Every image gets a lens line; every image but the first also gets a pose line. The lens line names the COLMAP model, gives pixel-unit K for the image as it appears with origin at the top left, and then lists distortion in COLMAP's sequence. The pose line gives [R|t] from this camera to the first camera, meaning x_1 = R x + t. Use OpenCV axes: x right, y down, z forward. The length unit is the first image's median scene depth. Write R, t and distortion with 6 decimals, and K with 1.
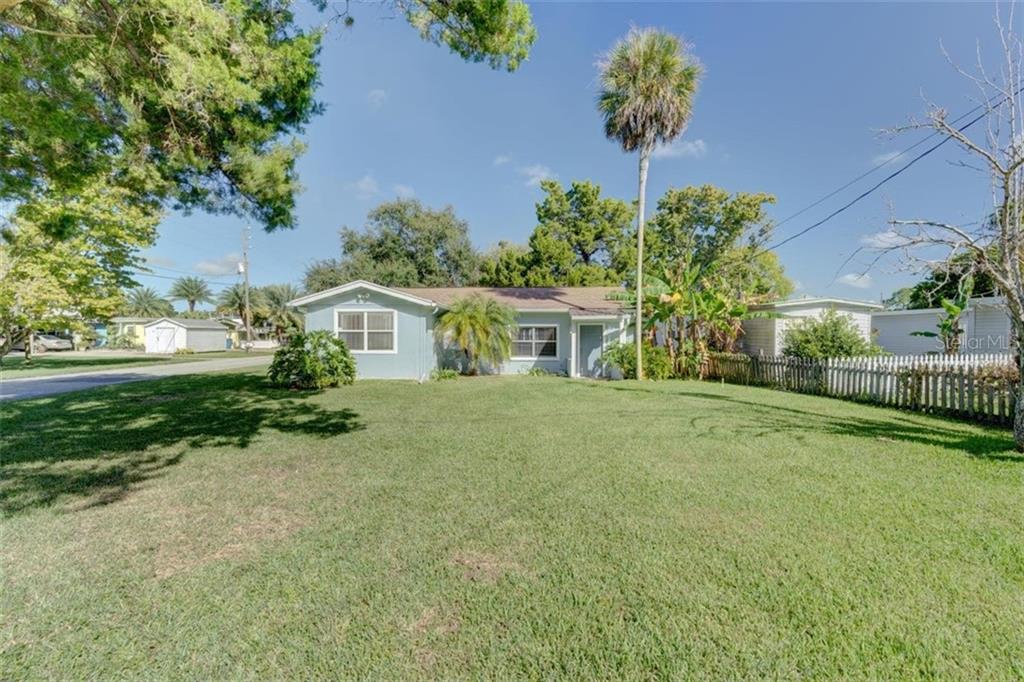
lens RADIAL K [[465.9, 0, 510.8], [0, 465.9, 340.5], [0, 0, 1]] dist [-0.008501, 0.002194]
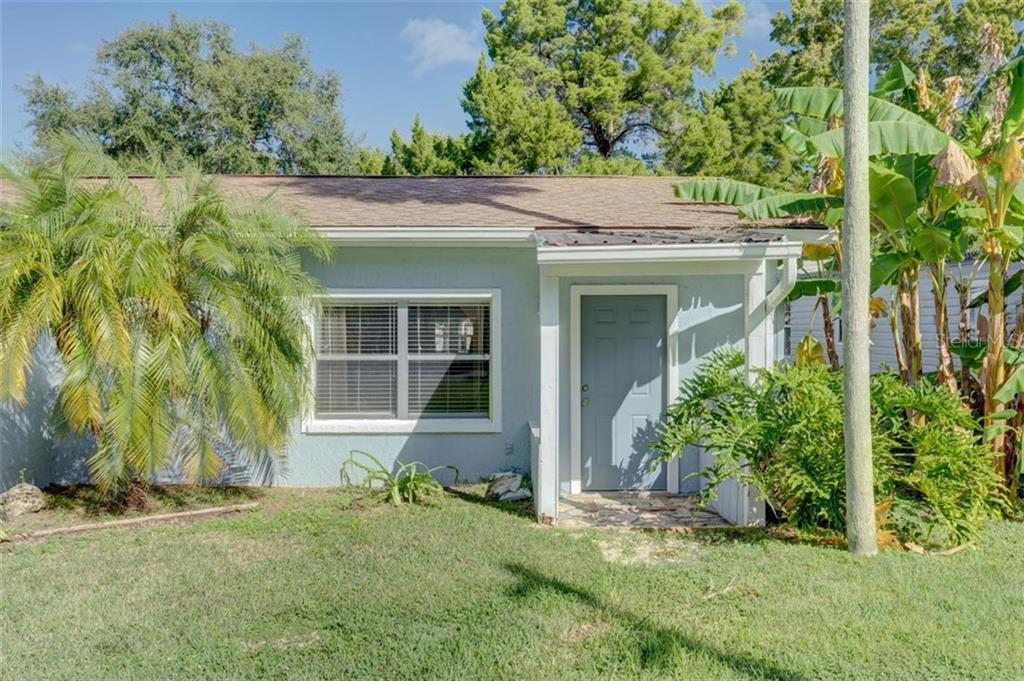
lens RADIAL K [[826.3, 0, 512.4], [0, 826.3, 339.9], [0, 0, 1]] dist [0.004775, 0.002263]
pose [[0.998876, -0.005149, 0.047129, 0.048589], [0.005254, 0.999984, -0.002094, -0.003642], [-0.047117, 0.002340, 0.998887, 0.295343]]
